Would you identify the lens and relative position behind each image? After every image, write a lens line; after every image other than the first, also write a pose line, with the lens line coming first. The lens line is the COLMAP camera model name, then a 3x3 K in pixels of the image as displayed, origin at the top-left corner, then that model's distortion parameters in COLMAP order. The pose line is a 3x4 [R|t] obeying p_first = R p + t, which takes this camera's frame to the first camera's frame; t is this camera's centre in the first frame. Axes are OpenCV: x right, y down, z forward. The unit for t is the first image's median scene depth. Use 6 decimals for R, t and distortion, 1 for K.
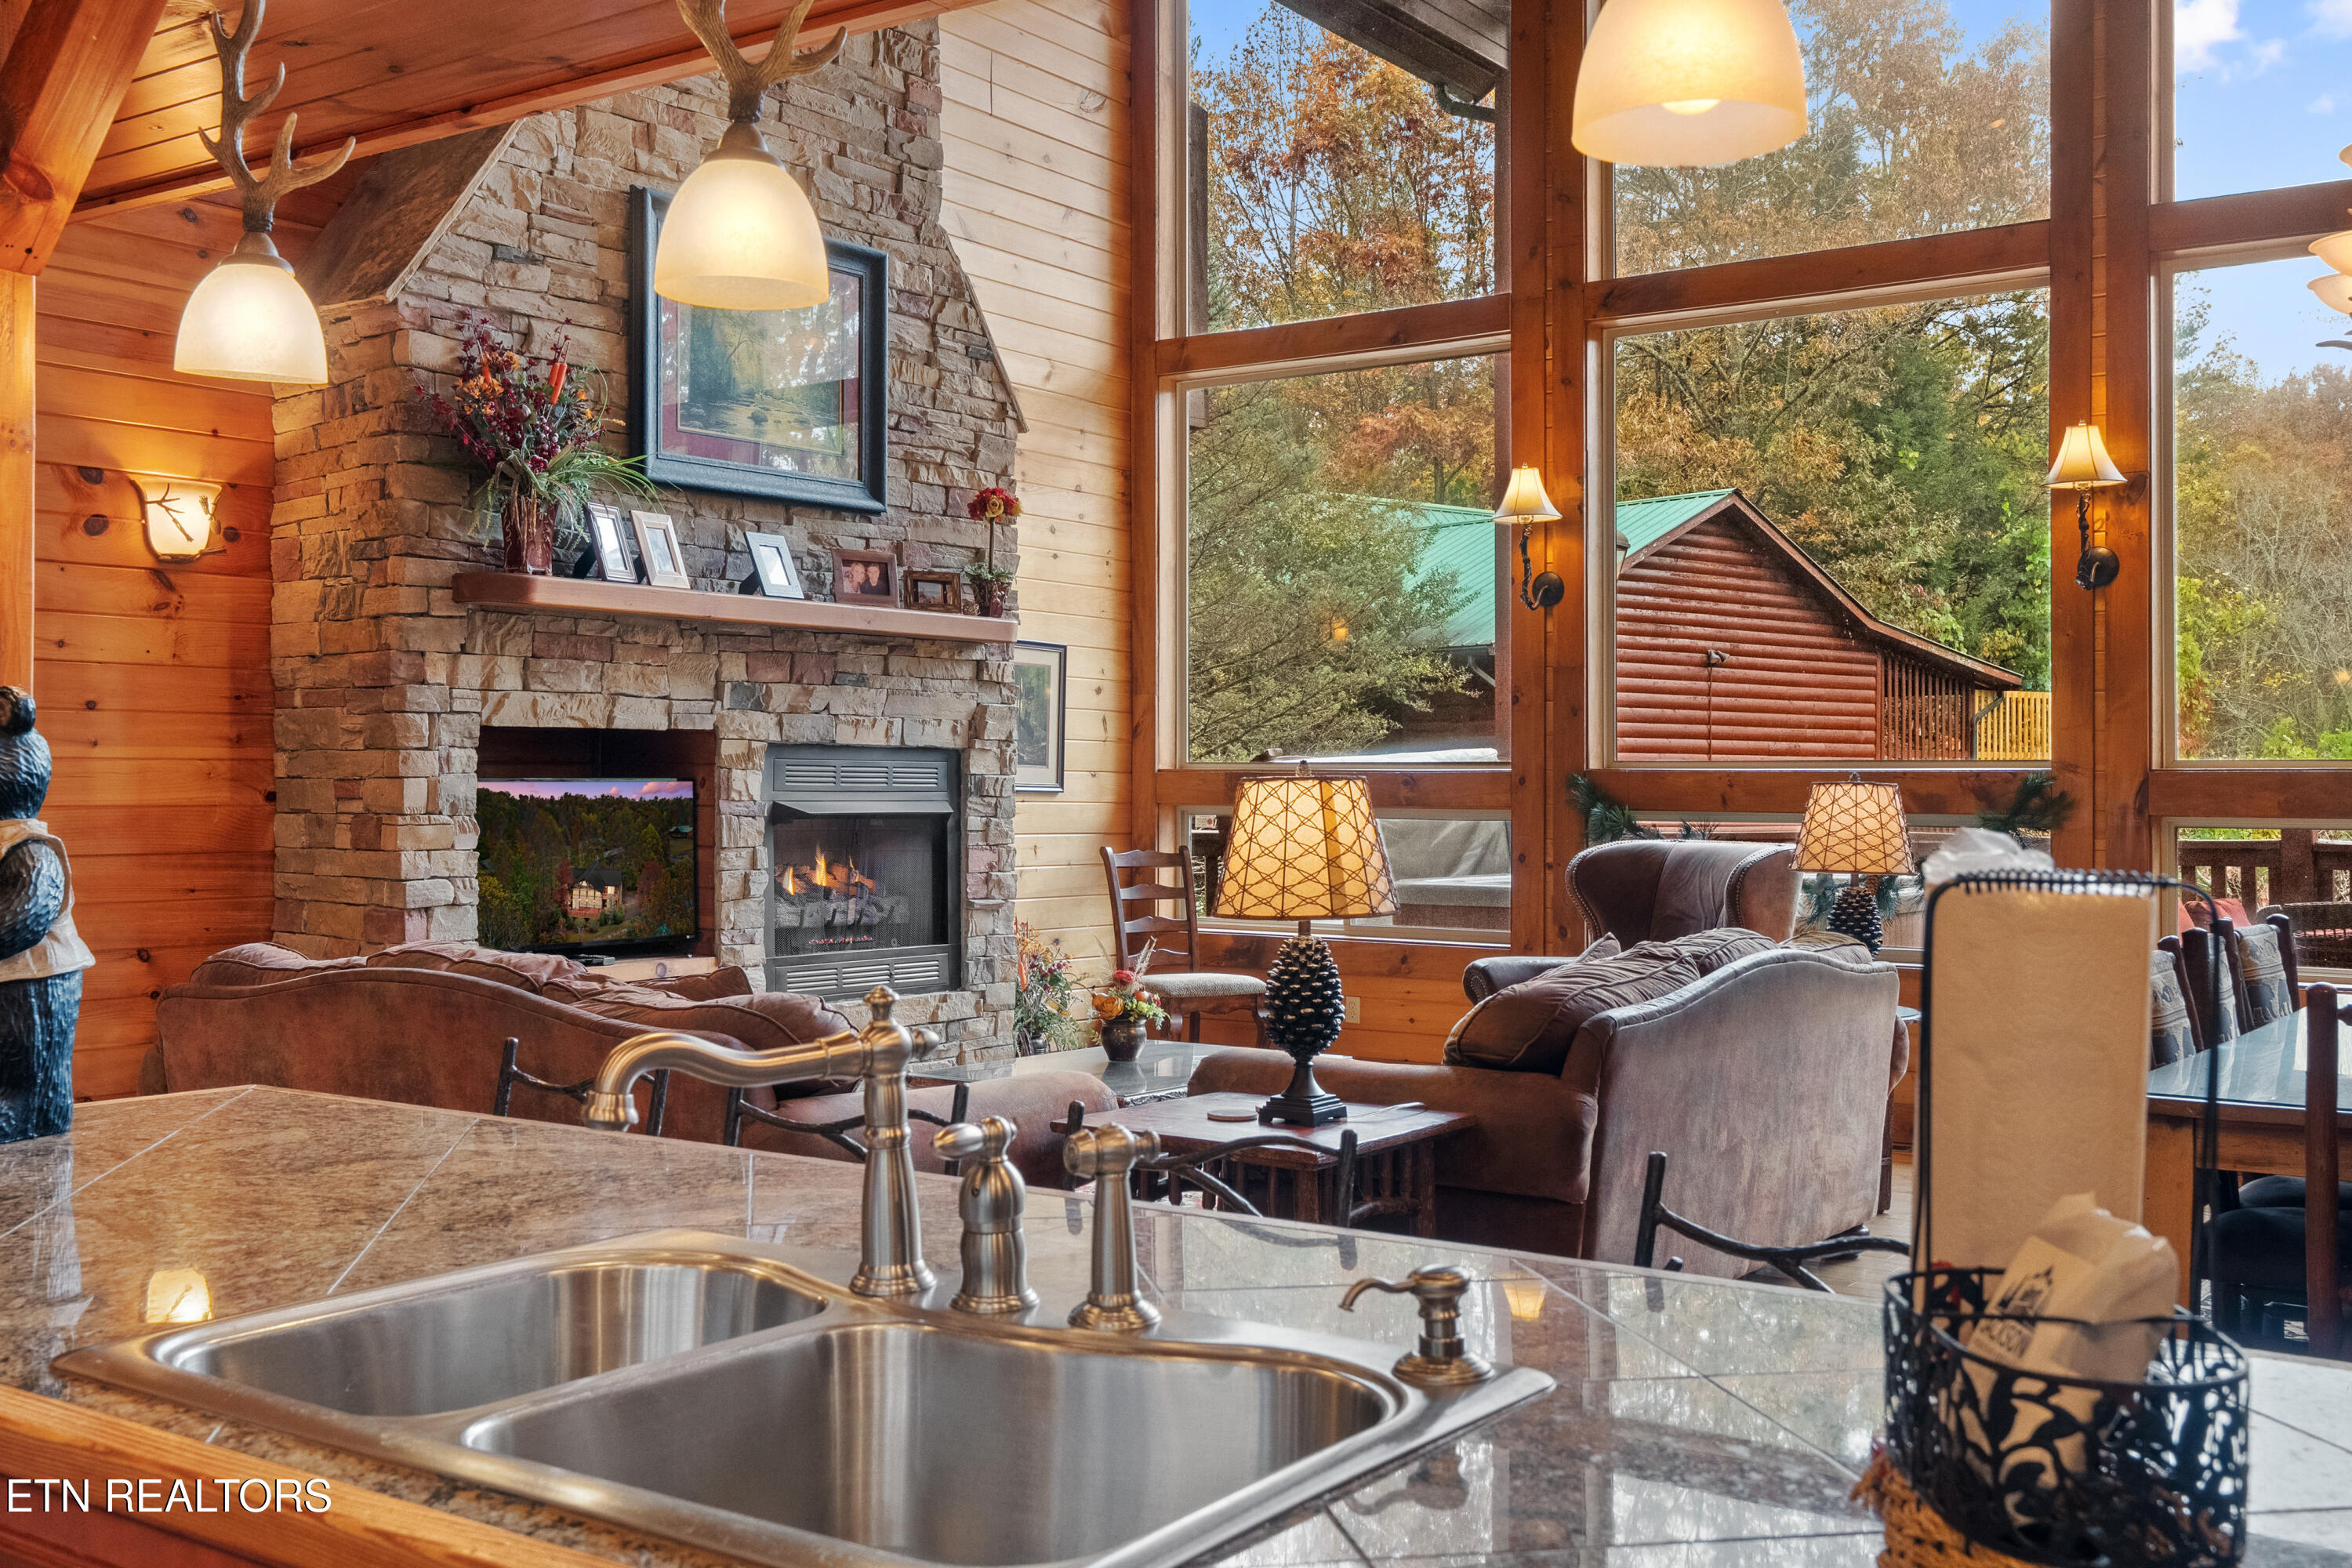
lens RADIAL K [[2321.4, 0, 1176.0], [0, 2321.4, 784.0], [0, 0, 1]] dist [0.005913, 0.006171]
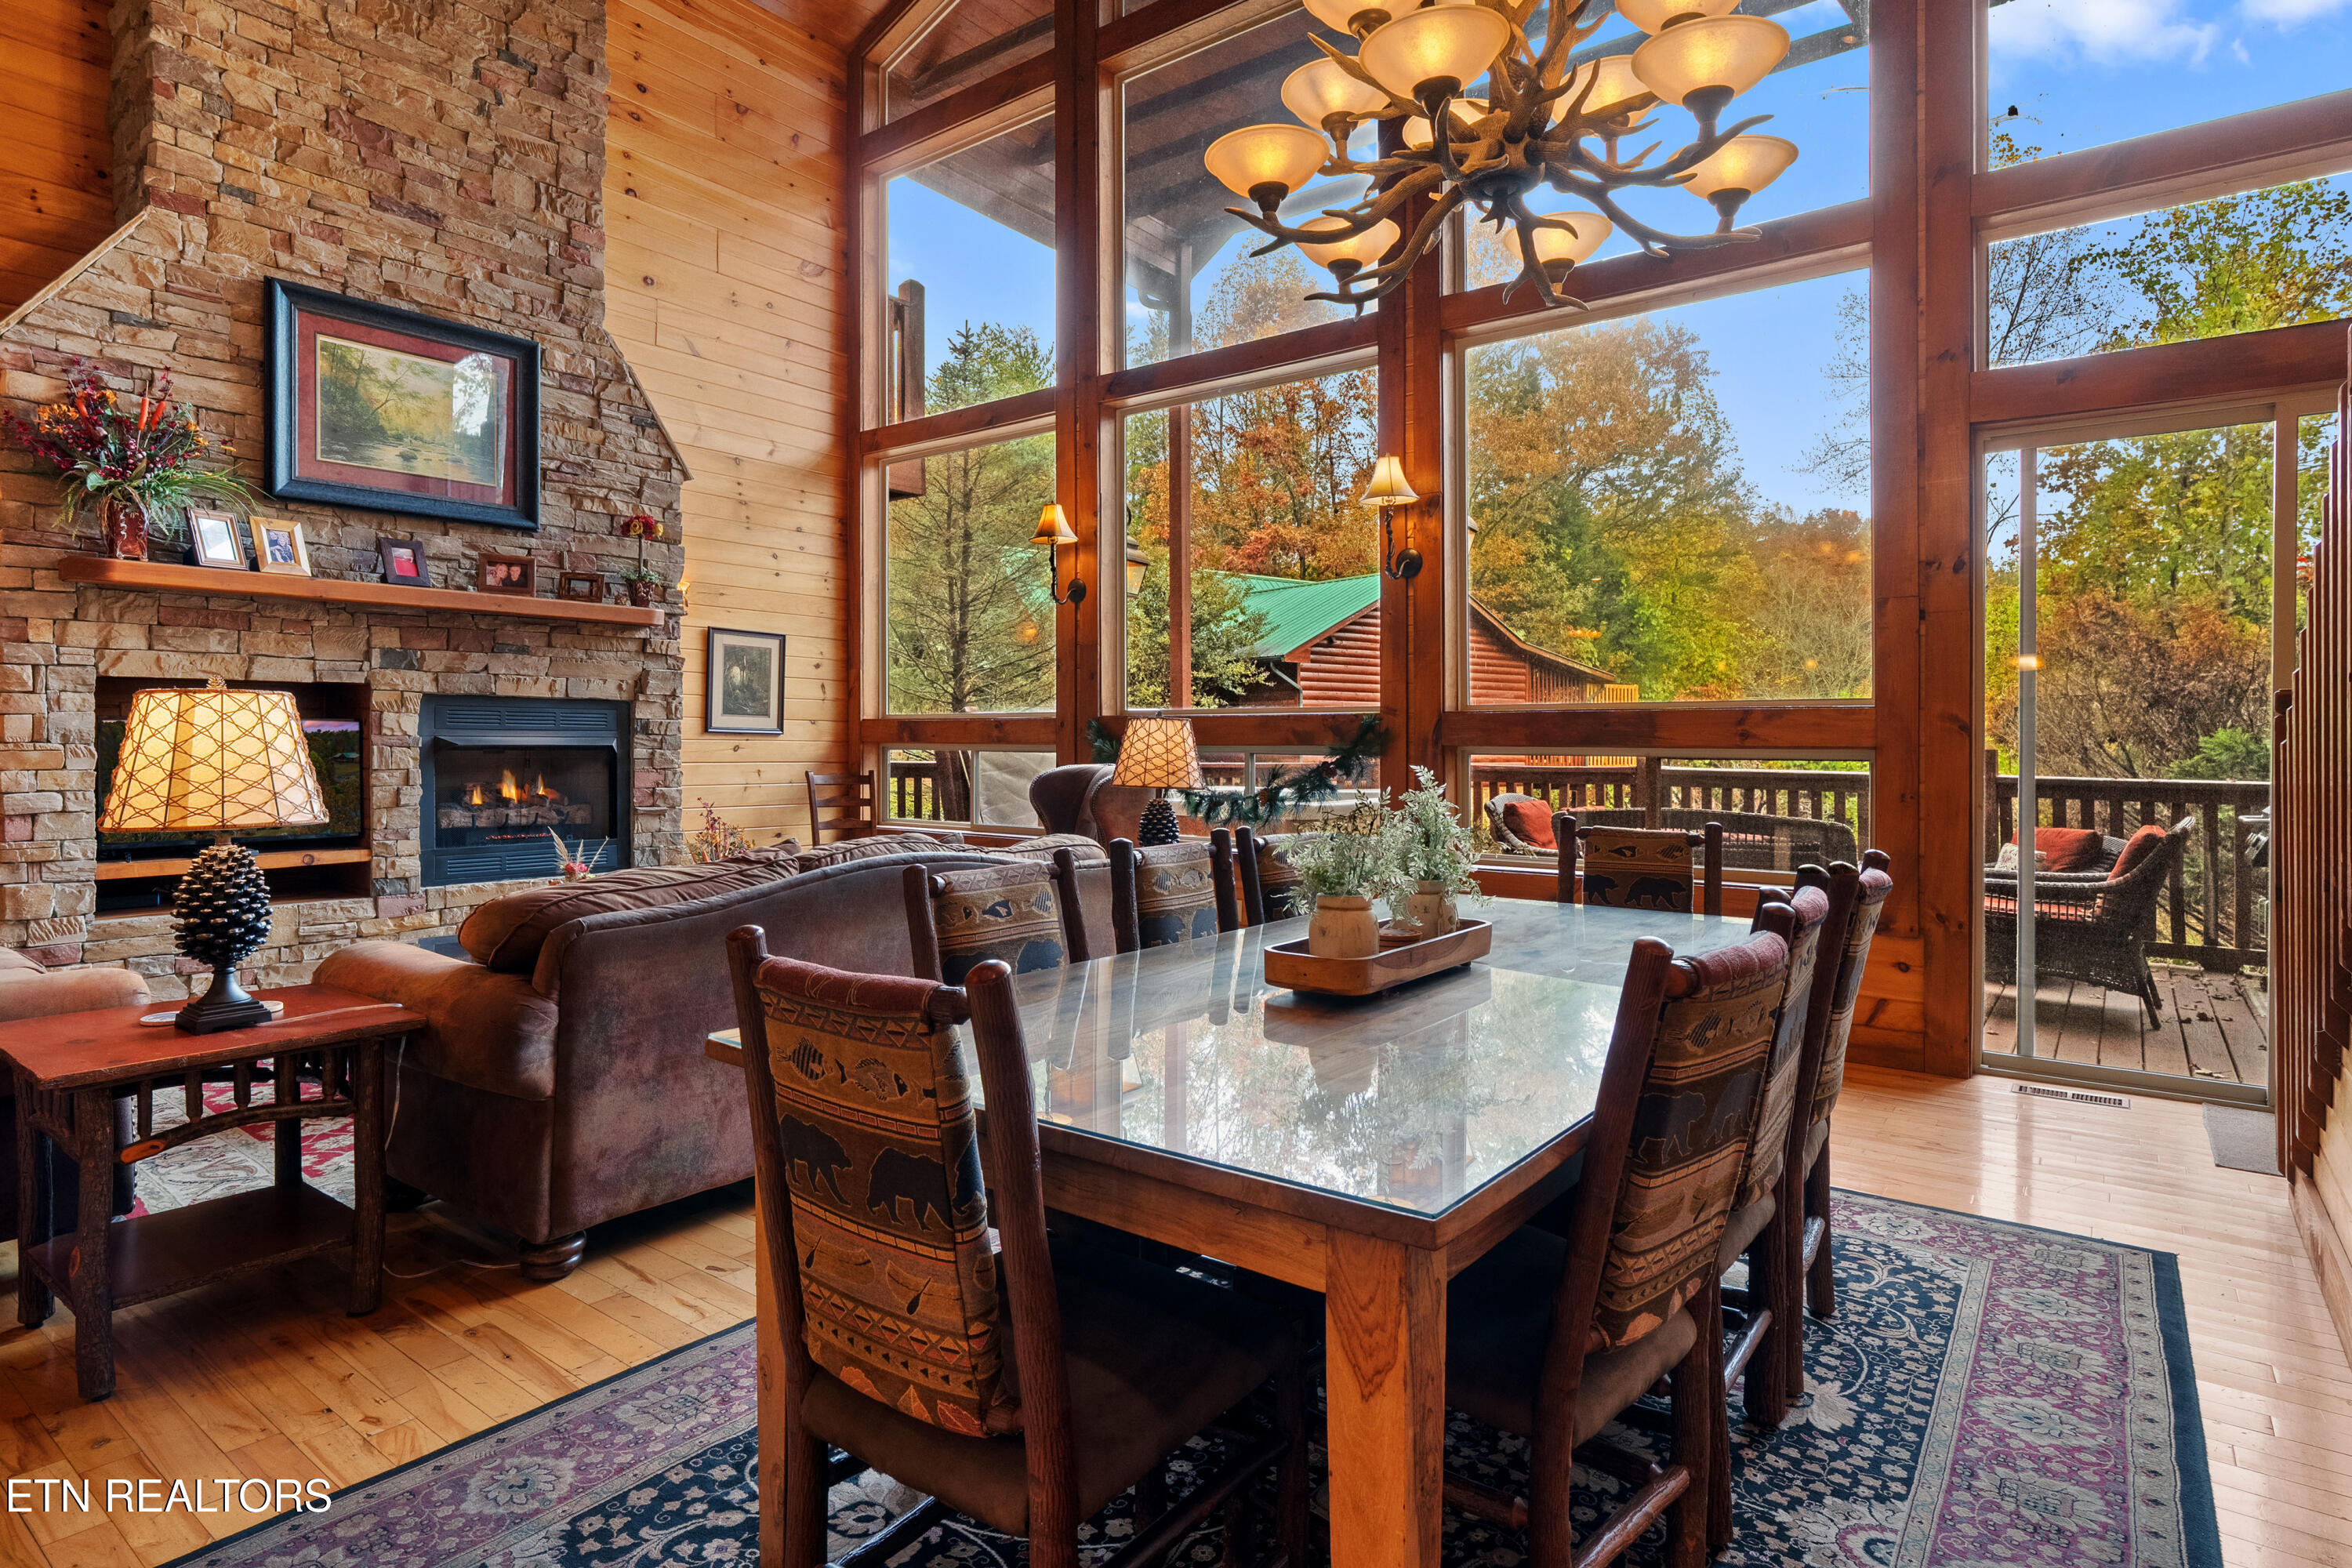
lens RADIAL K [[1249.4, 0, 1178.0], [0, 1249.4, 740.7], [0, 0, 1]] dist [-0.002744, 0.001082]
pose [[0.999534, -0.001218, -0.030497, 0.292337], [0.001183, 0.999999, -0.001165, 0.011610], [0.030498, 0.001129, 0.999534, 0.273230]]
